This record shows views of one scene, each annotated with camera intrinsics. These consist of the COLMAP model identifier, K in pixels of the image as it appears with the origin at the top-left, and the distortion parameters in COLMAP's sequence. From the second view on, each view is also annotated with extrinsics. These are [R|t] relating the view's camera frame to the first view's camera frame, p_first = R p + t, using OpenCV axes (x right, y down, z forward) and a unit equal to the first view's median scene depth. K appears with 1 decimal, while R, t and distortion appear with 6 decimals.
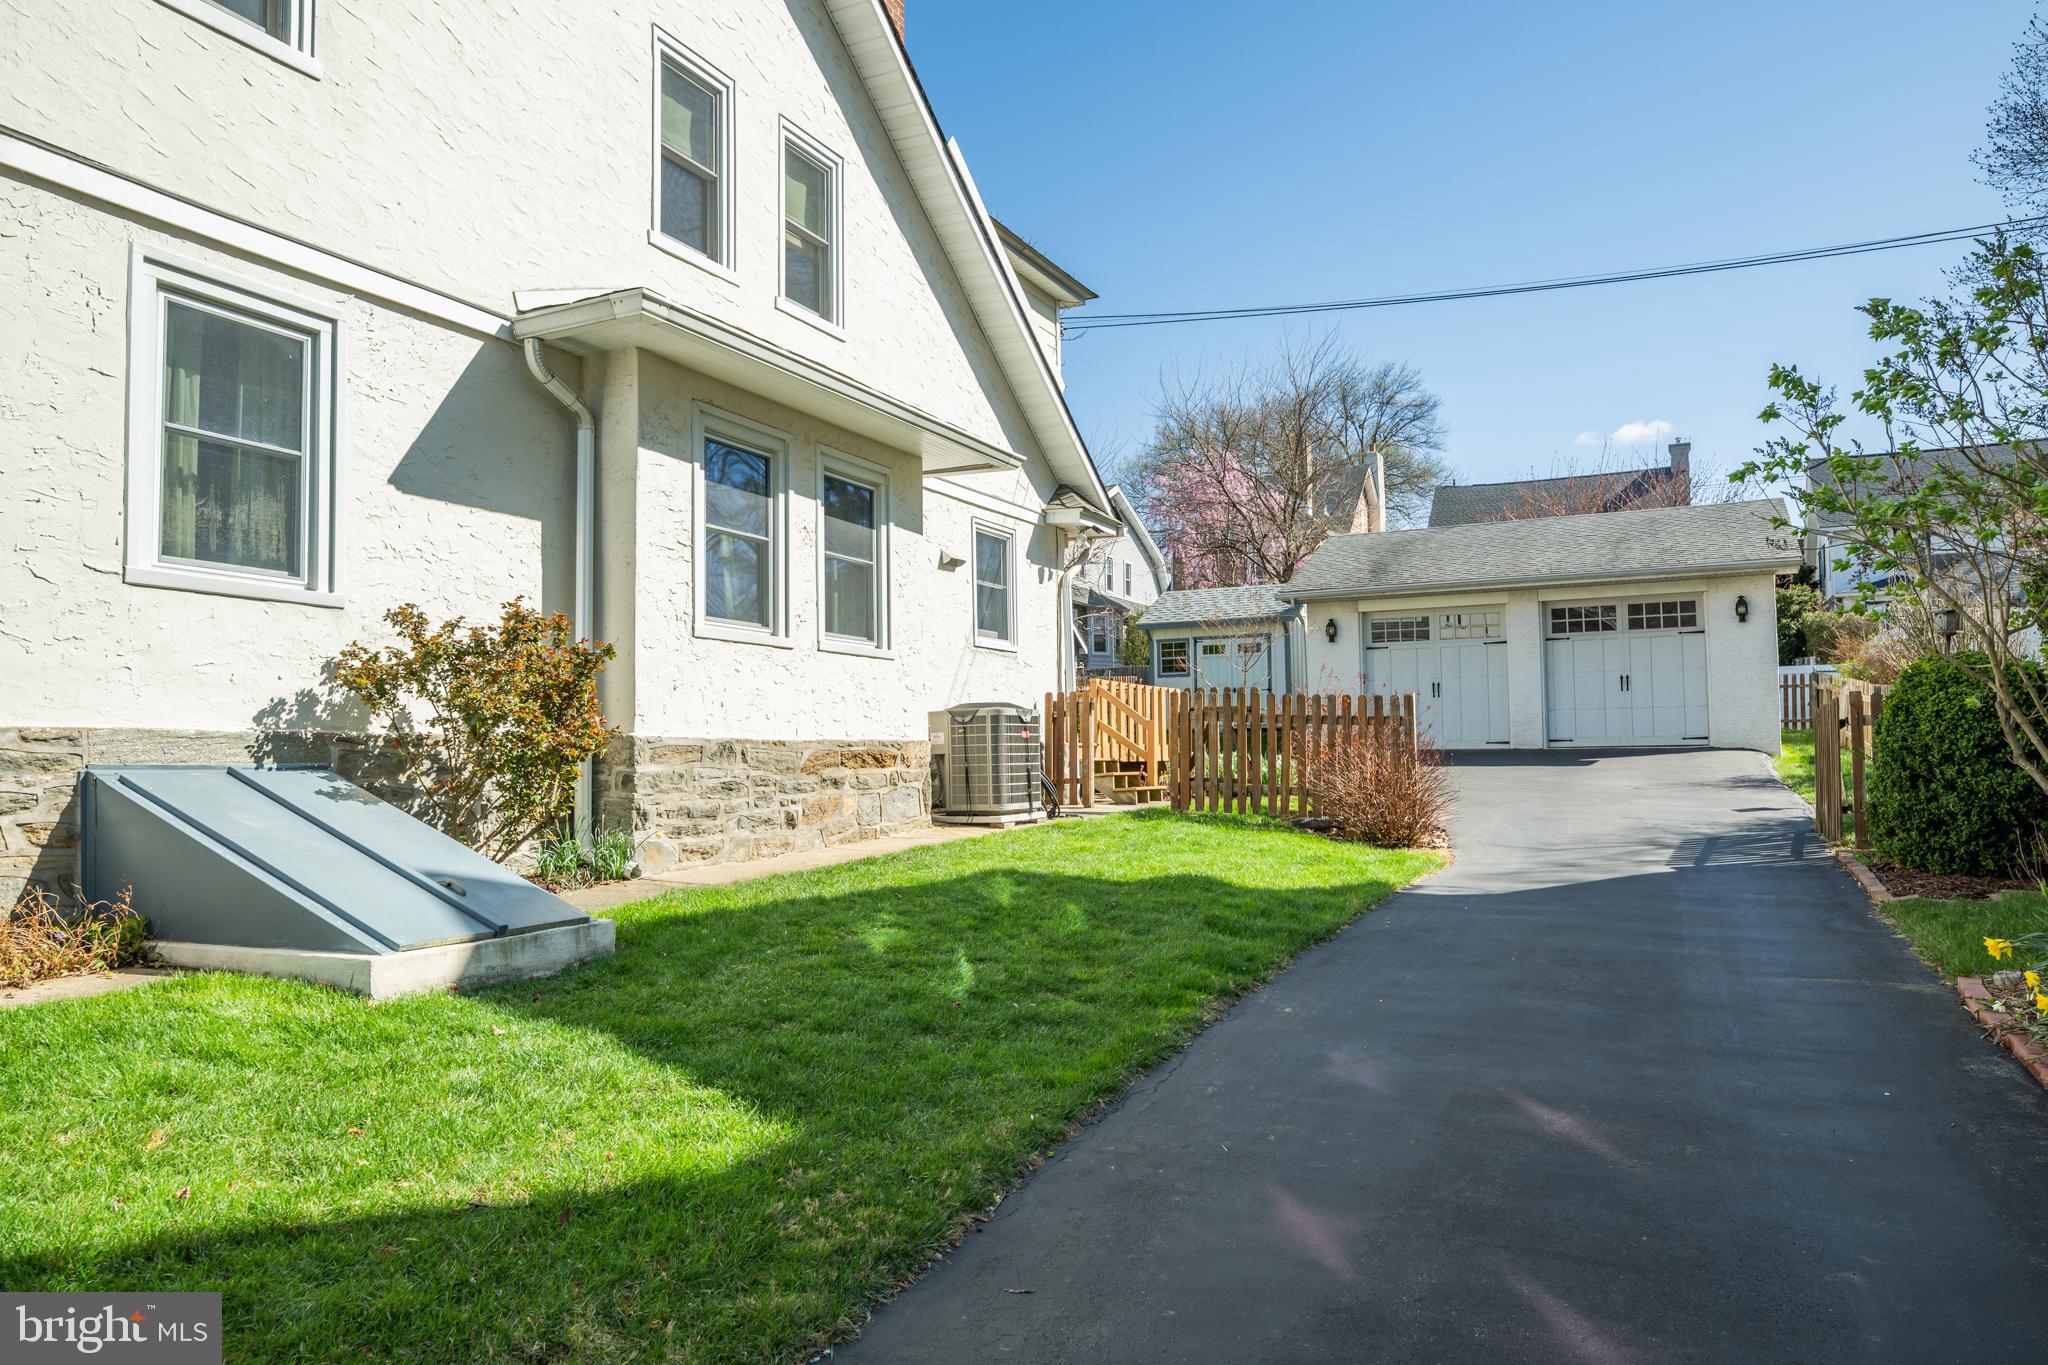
lens RADIAL K [[1349.0, 0, 1032.8], [0, 1349.0, 690.2], [0, 0, 1]] dist [0.007514, 0.002695]
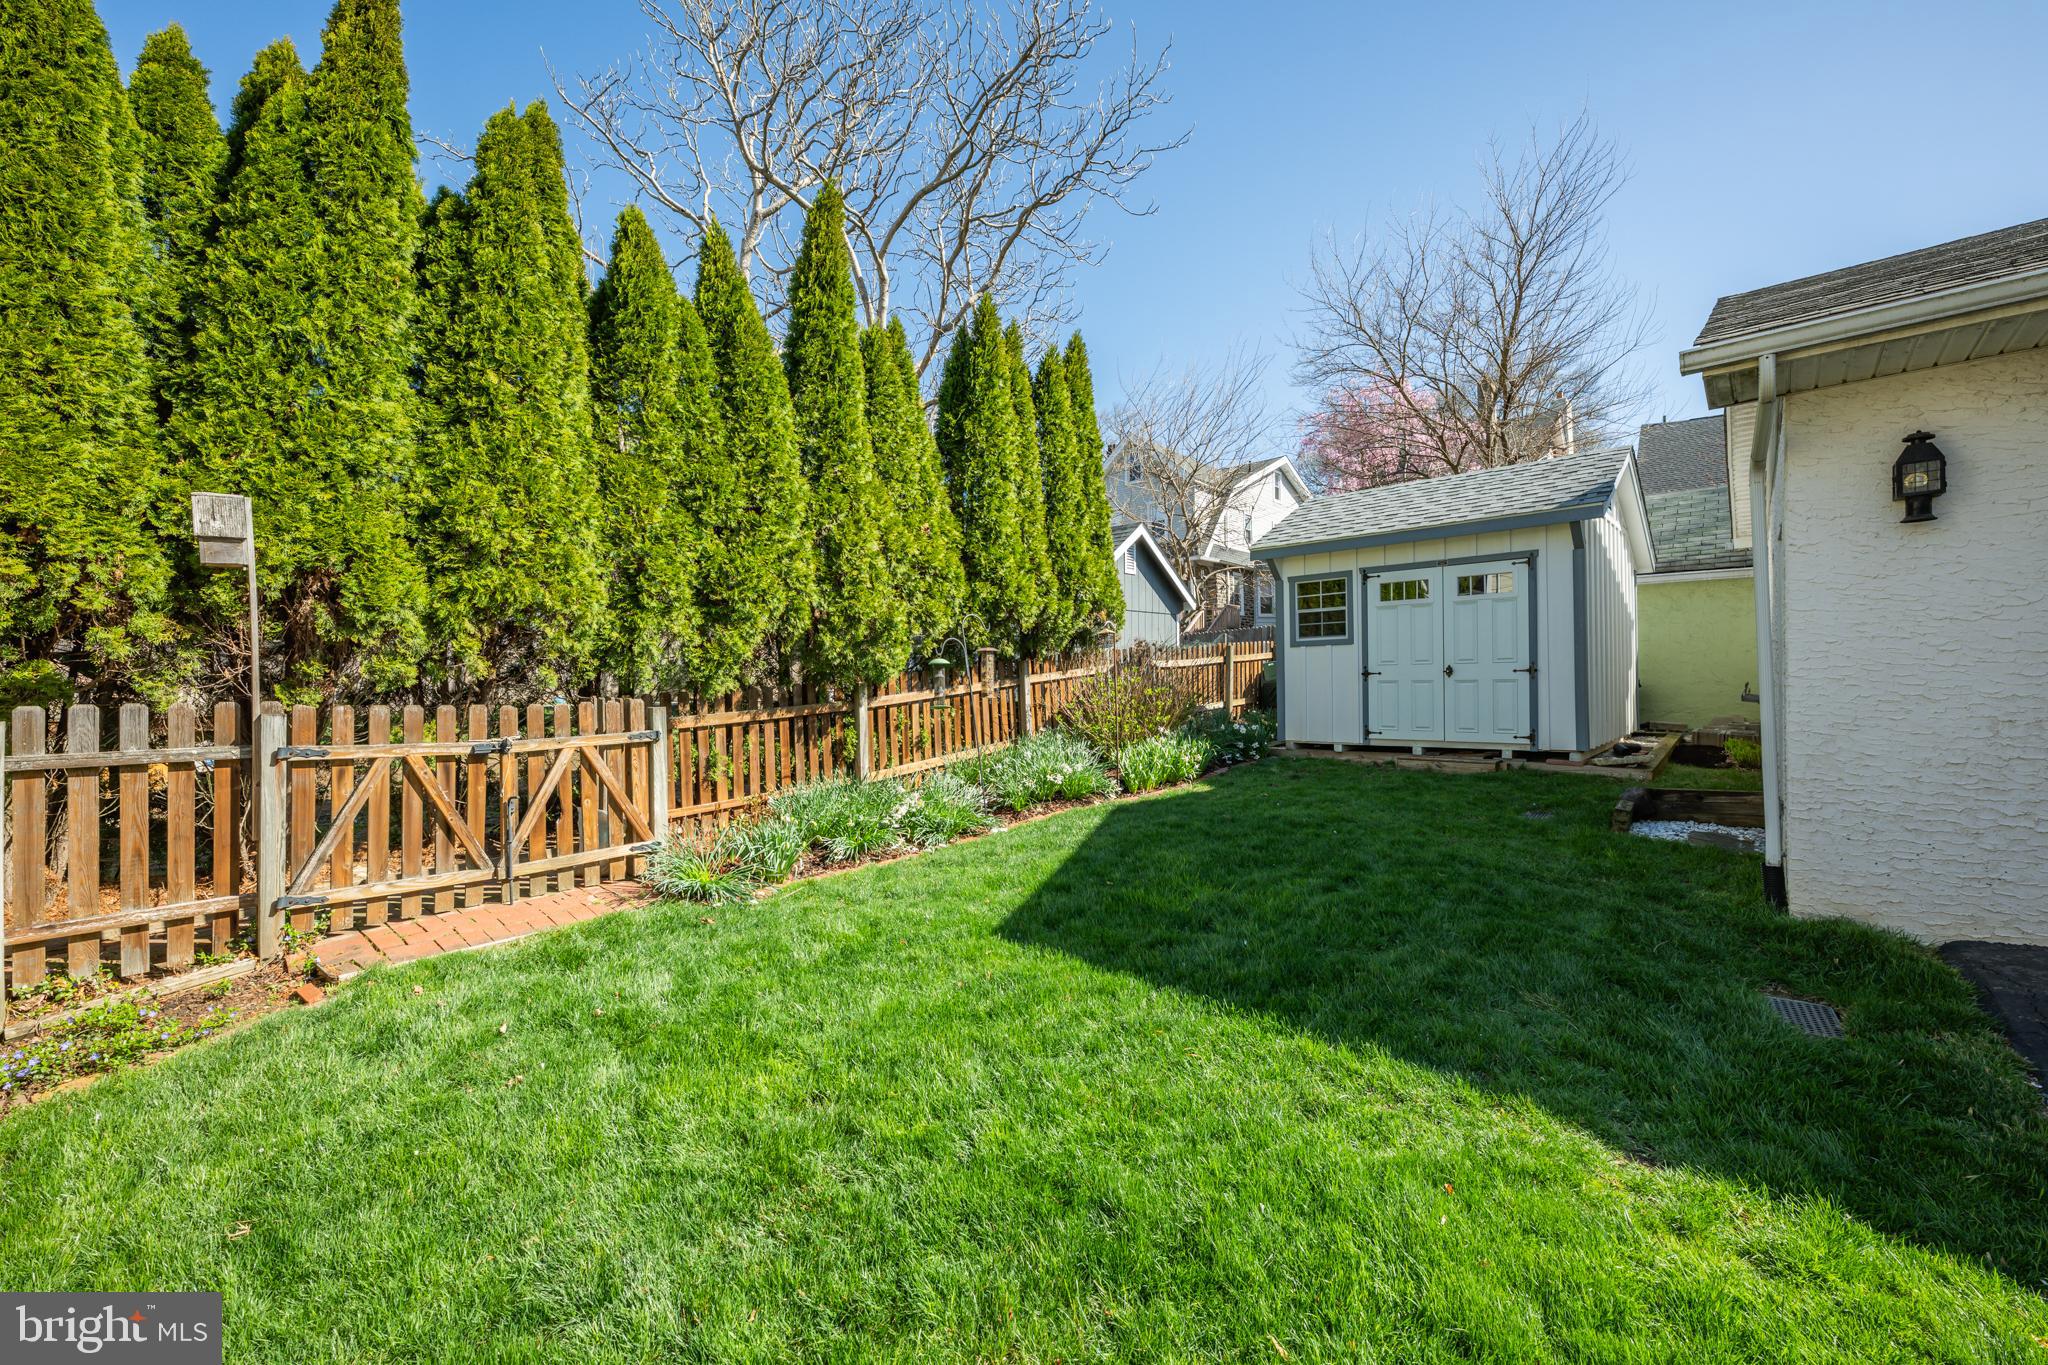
lens RADIAL K [[849.7, 0, 1022.9], [0, 849.7, 669.3], [0, 0, 1]] dist [-0.003066, -0.000360]
pose [[0.966343, -0.007547, -0.257147, 0.101766], [0.014986, 0.999524, 0.026981, -0.014890], [0.256821, -0.029927, 0.965995, 0.856756]]
